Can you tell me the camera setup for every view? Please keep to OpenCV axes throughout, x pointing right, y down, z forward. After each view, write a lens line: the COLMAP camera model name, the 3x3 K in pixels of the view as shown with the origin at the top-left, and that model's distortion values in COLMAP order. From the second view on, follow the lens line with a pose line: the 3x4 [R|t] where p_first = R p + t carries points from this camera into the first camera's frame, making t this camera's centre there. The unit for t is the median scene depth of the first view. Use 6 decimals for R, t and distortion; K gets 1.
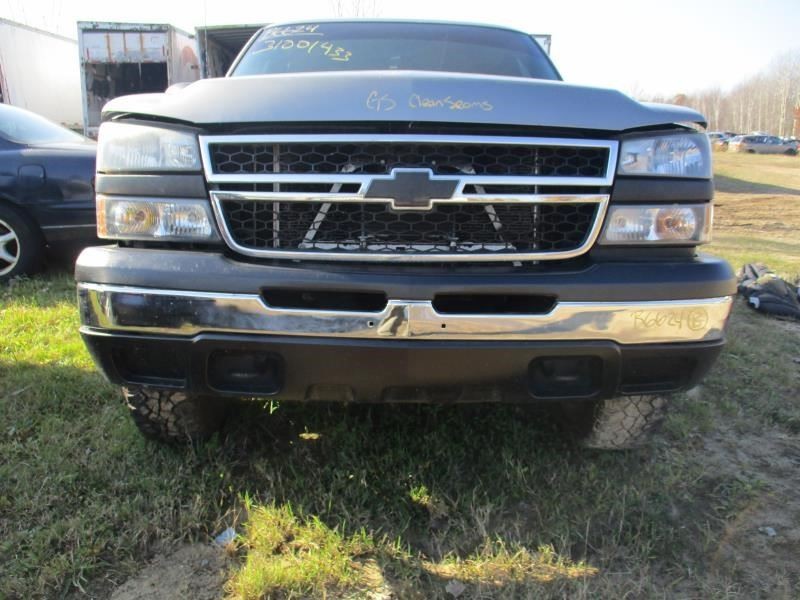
lens RADIAL K [[663.1, 0, 395.3], [0, 663.1, 297.7], [0, 0, 1]] dist [-0.033260, 0.010951]
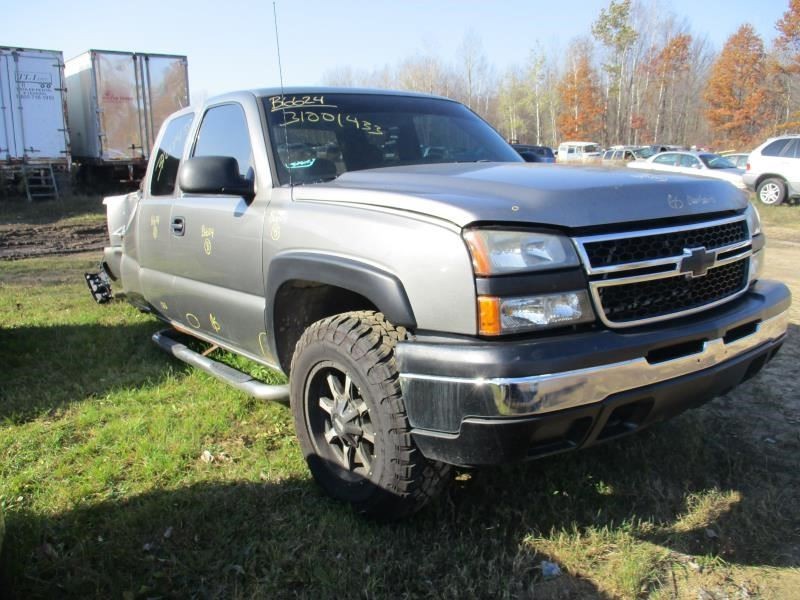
lens RADIAL K [[663.1, 0, 399.6], [0, 663.1, 300.6], [0, 0, 1]] dist [-0.033260, 0.010951]
pose [[0.814657, -0.153738, 0.559195, -0.883918], [0.159661, 0.986417, 0.038593, -0.162631], [-0.557532, 0.057842, 0.828138, 0.130594]]
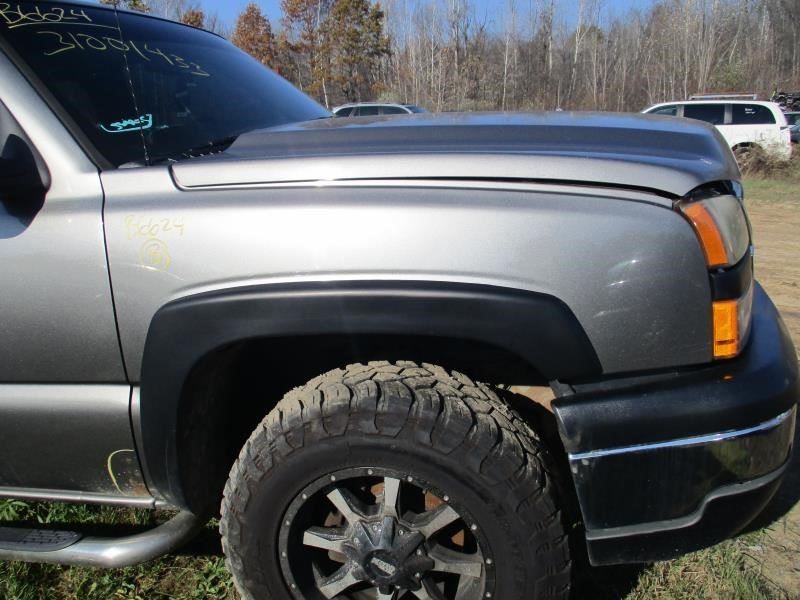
lens RADIAL K [[663.1, 0, 399.4], [0, 663.1, 299.2], [0, 0, 1]] dist [-0.033260, 0.010951]
pose [[0.269317, -0.283763, 0.920297, -0.887705], [0.268617, 0.939815, 0.211172, -0.299592], [-0.924831, 0.190335, 0.329332, 0.817209]]
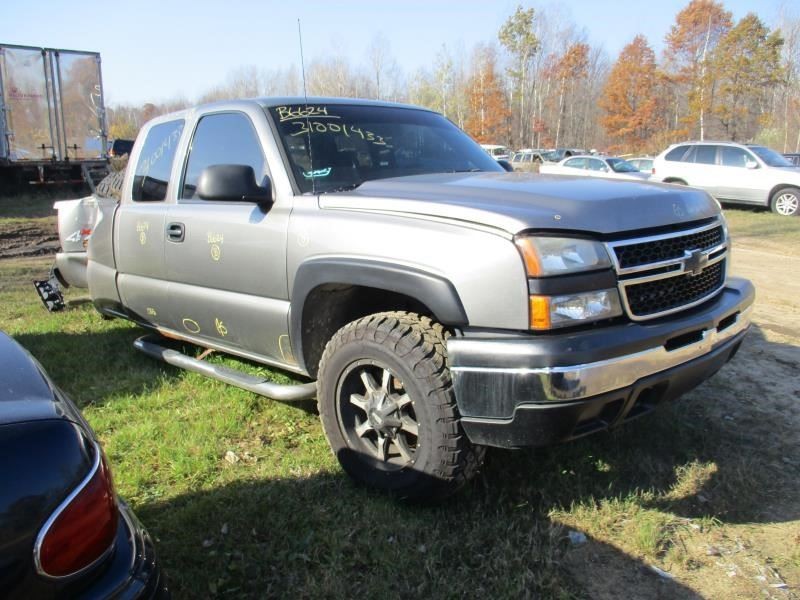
lens RADIAL K [[663.1, 0, 399.4], [0, 663.1, 301.0], [0, 0, 1]] dist [-0.033260, 0.010951]
pose [[0.727842, -0.169016, 0.664590, -1.093088], [0.173223, 0.983035, 0.060294, -0.200526], [-0.663506, 0.071238, 0.744772, 0.190599]]
